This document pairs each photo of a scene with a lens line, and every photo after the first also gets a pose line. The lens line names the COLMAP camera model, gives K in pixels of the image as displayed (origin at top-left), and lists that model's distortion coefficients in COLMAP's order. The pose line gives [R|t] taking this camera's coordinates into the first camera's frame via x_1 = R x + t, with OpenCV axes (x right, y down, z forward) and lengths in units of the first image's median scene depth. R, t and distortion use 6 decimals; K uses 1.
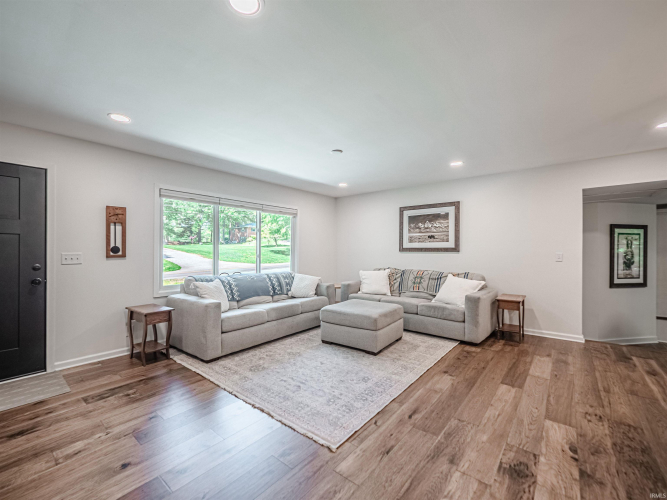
lens RADIAL K [[288.3, 0, 328.5], [0, 288.3, 250.3], [0, 0, 1]] dist [-0.003817, 0.000028]
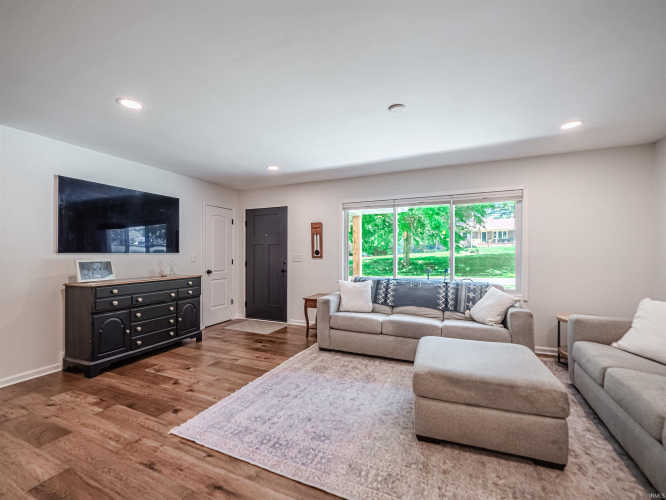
lens RADIAL K [[288.9, 0, 329.9], [0, 288.9, 251.1], [0, 0, 1]] dist [0.000860, 0.000285]
pose [[0.259355, -0.006595, -0.965760, 0.661402], [0.002703, 0.999978, -0.006103, -0.000117], [0.965778, -0.001028, 0.259367, 0.683981]]
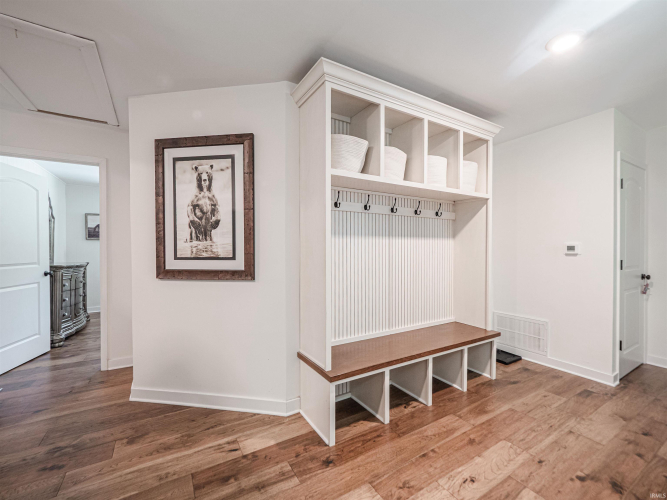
lens RADIAL K [[288.3, 0, 328.5], [0, 288.3, 250.3], [0, 0, 1]] dist [-0.003817, 0.000028]
pose [[0.939621, -0.003031, -0.342203, 2.027111], [0.007406, 0.999907, 0.011481, 0.118146], [0.342136, -0.013322, 0.939556, 0.954067]]
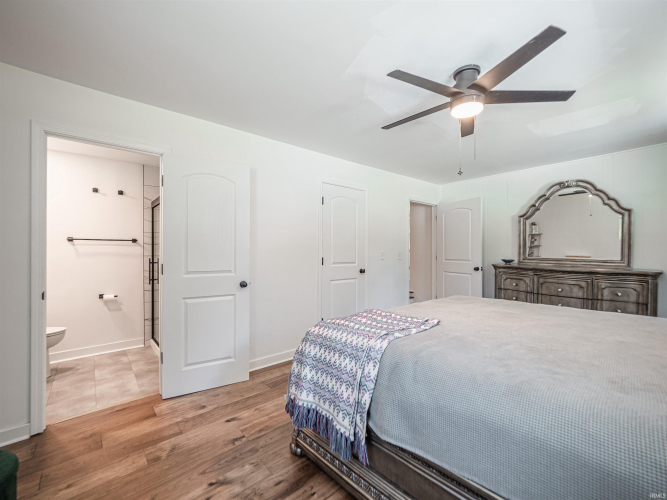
lens RADIAL K [[282.6, 0, 336.2], [0, 282.6, 251.8], [0, 0, 1]] dist [-0.002831, -0.000226]
pose [[-0.147400, -0.002718, -0.989073, 1.515069], [0.001406, 0.999995, -0.002958, 0.115045], [0.989076, -0.001827, -0.147396, 1.911998]]
